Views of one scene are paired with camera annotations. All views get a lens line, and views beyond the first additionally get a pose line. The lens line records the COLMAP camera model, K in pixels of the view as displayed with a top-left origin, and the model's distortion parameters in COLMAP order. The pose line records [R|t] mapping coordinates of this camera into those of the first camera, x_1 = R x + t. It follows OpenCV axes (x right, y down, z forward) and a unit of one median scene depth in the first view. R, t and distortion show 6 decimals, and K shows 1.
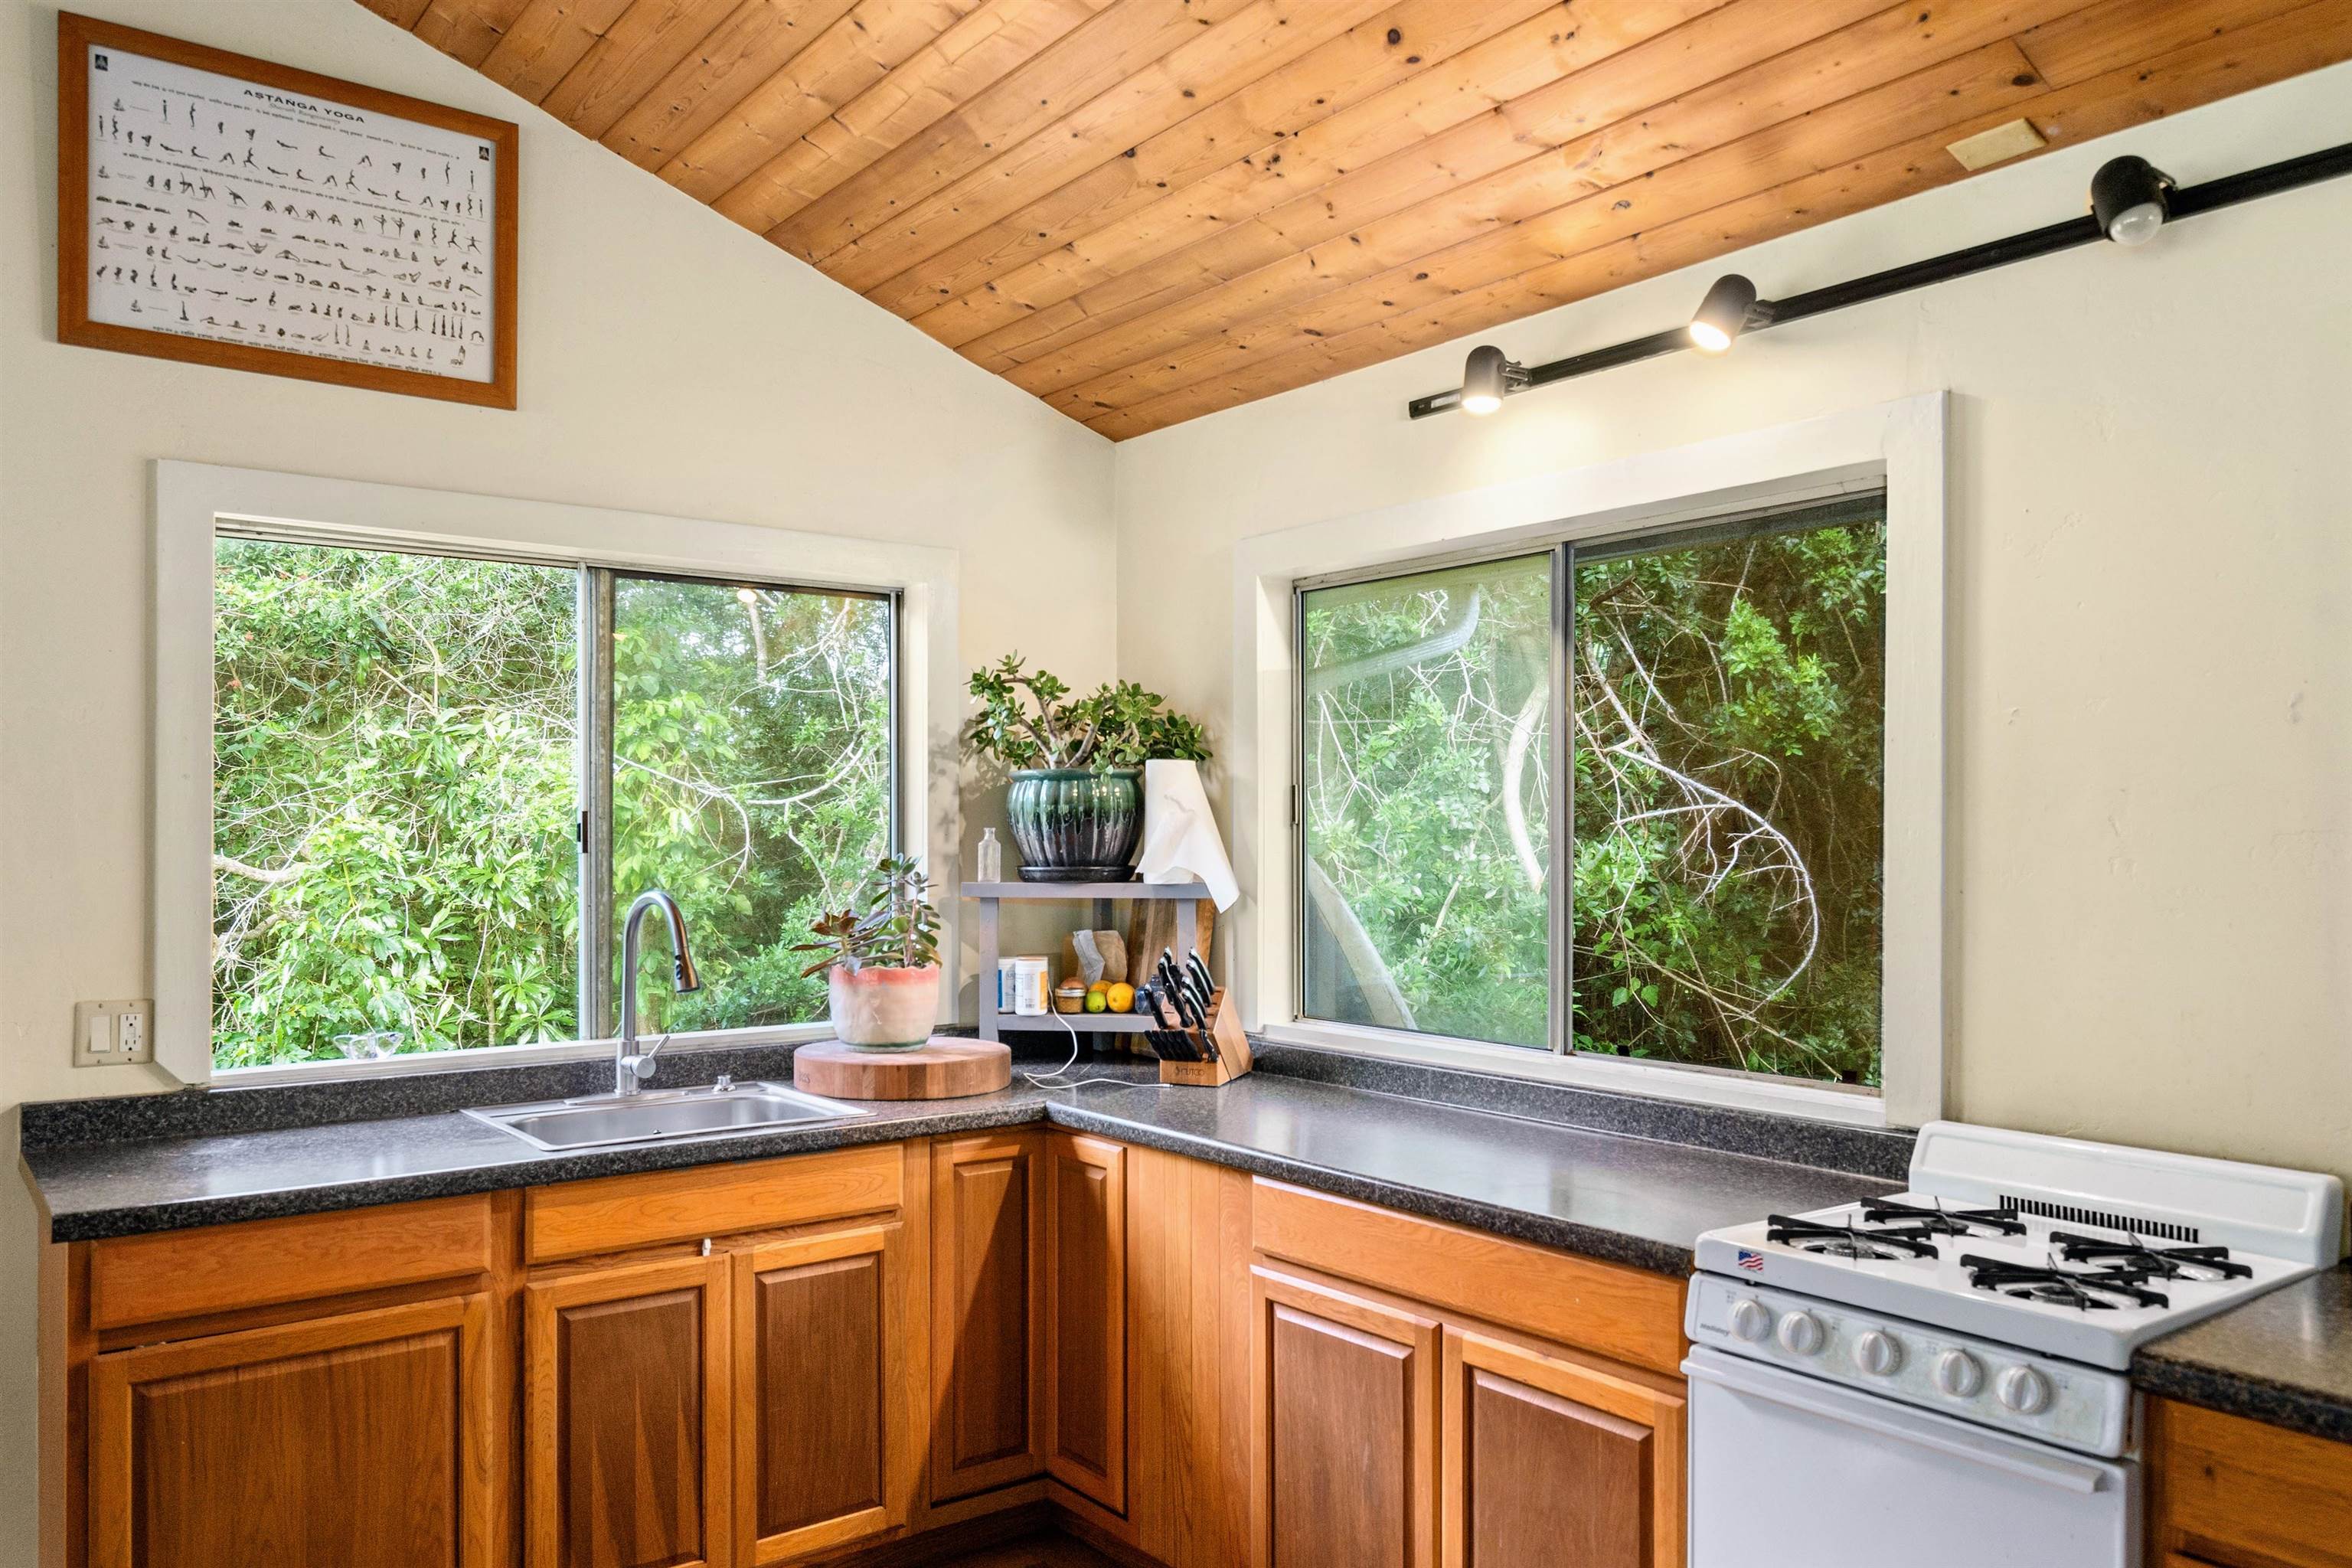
lens RADIAL K [[1748.8, 0, 1134.2], [0, 1748.8, 831.7], [0, 0, 1]] dist [0.007878, 0.004732]
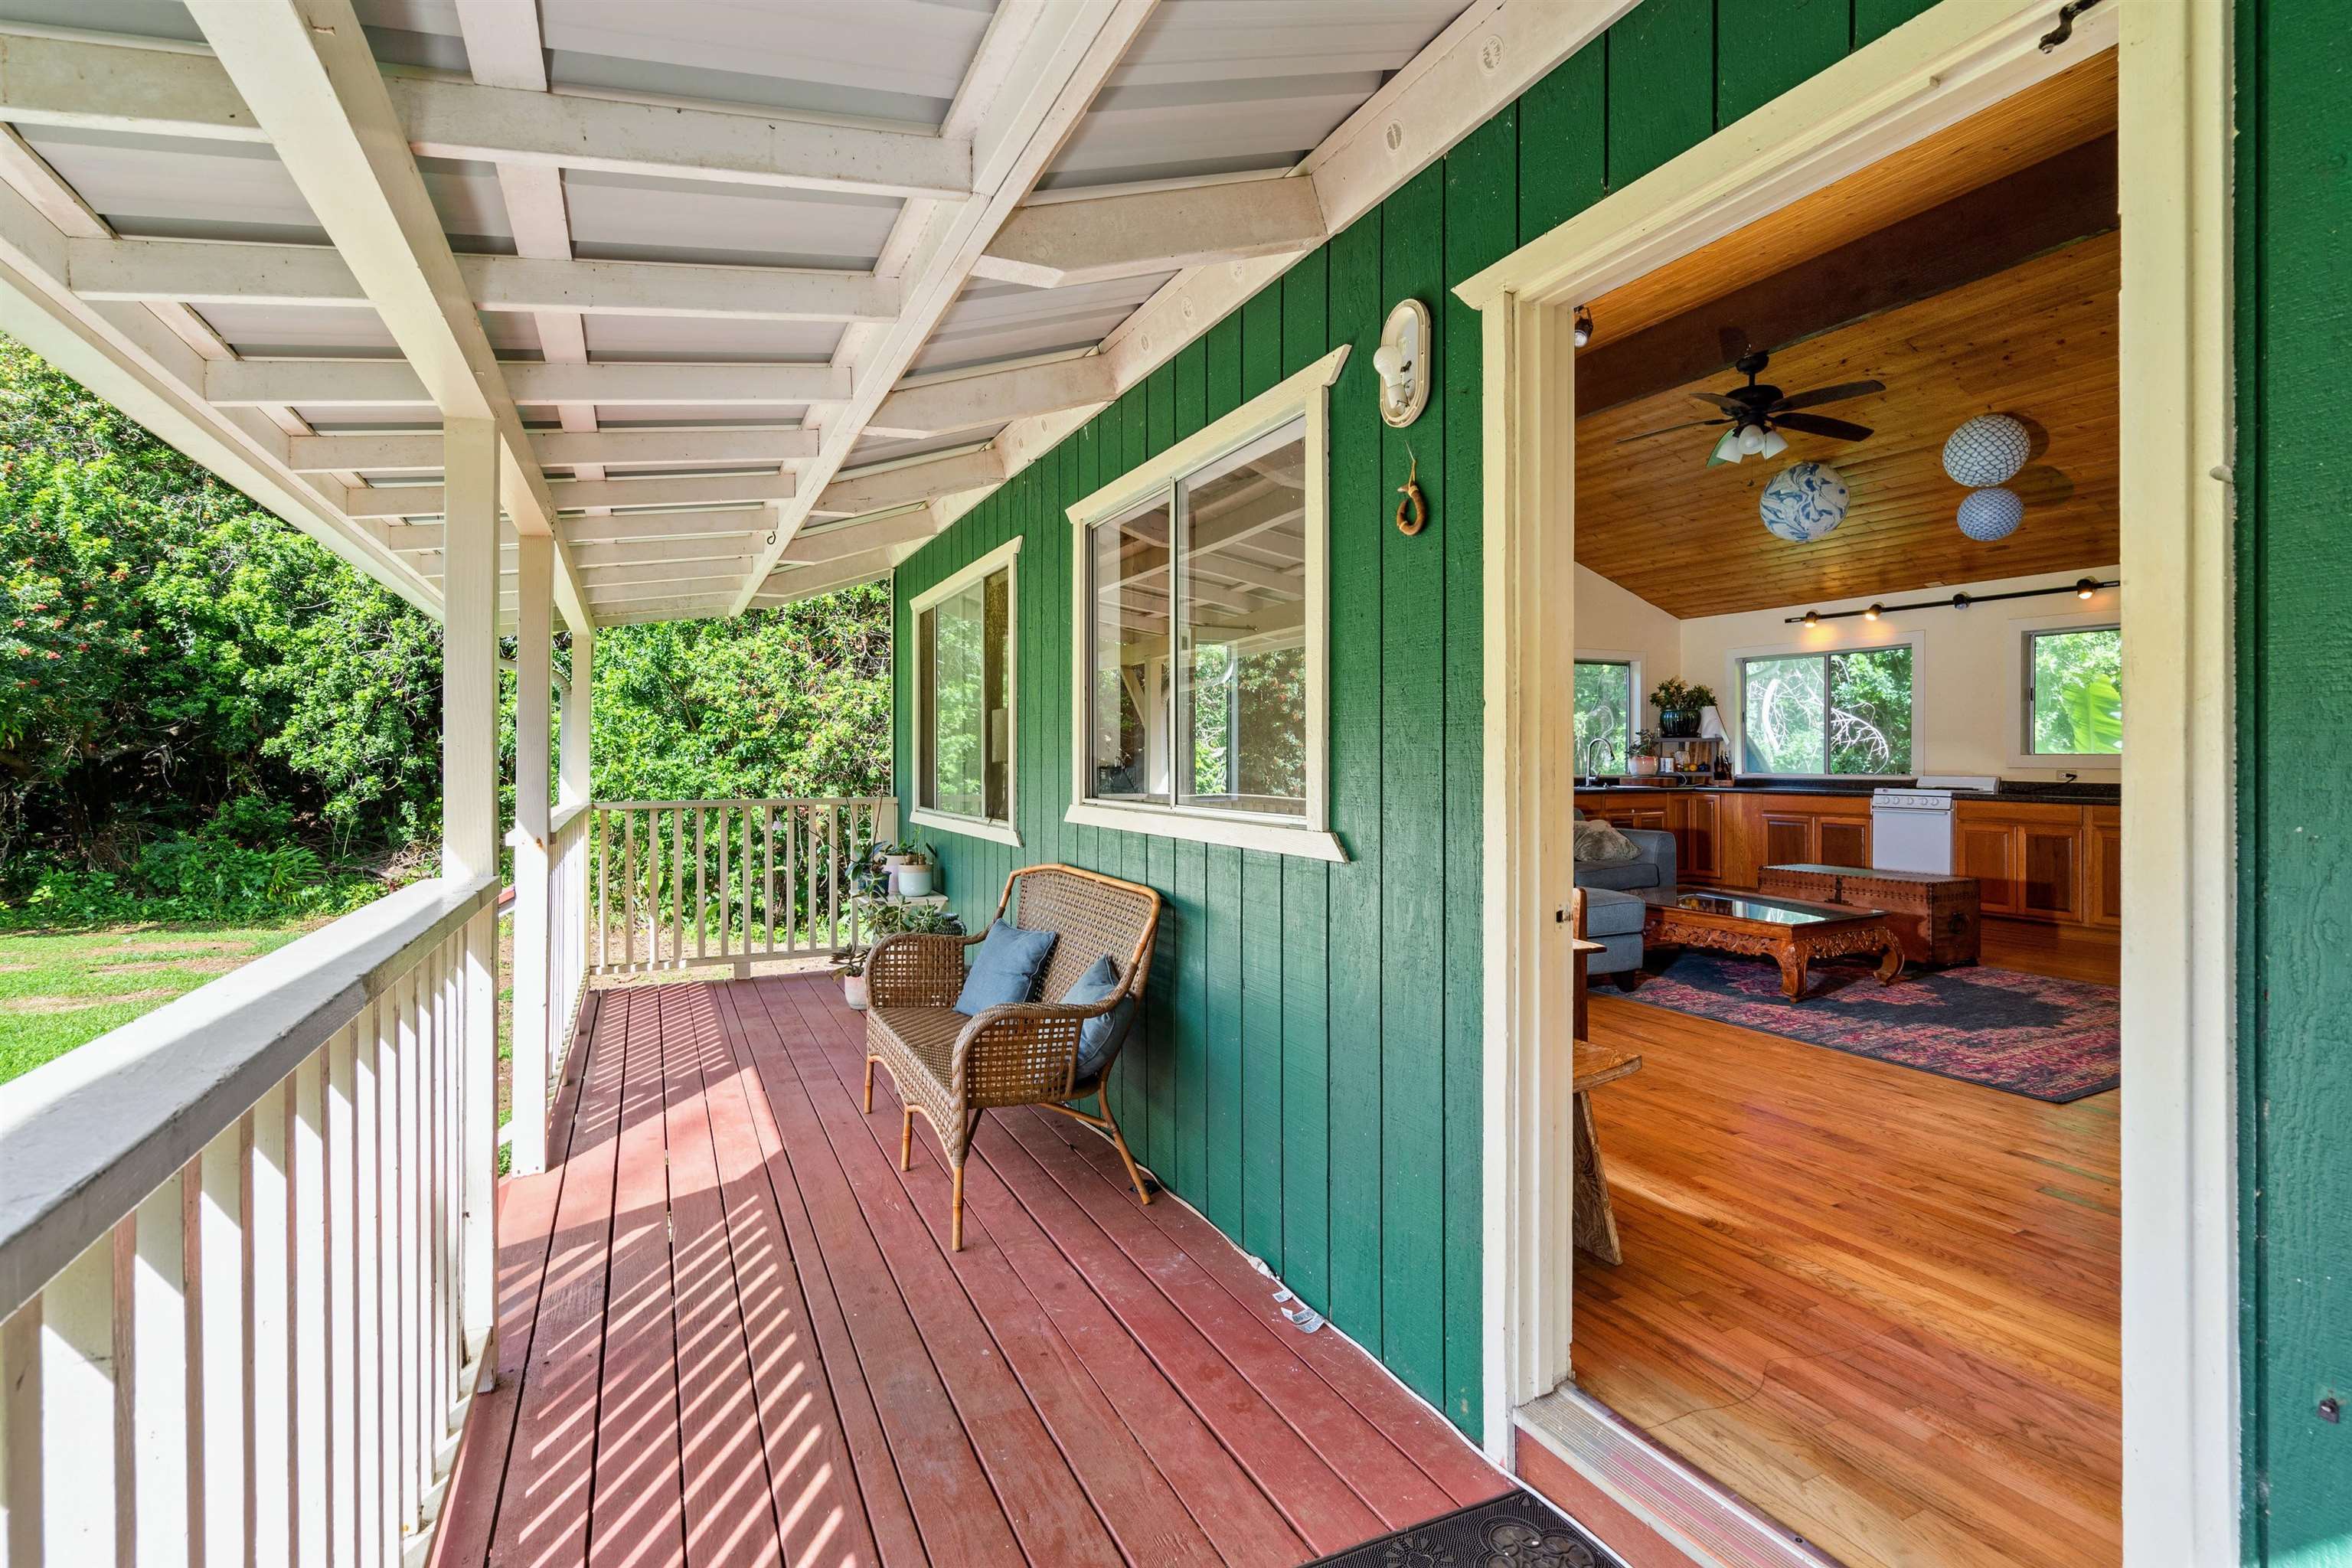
lens RADIAL K [[1101.3, 0, 1180.4], [0, 1101.3, 758.3], [0, 0, 1]] dist [-0.001091, 0.000002]
pose [[0.984194, 0.000039, -0.177091, -0.828874], [0.000411, 0.999997, 0.002505, 0.080664], [0.177091, -0.002539, 0.984191, -1.909634]]
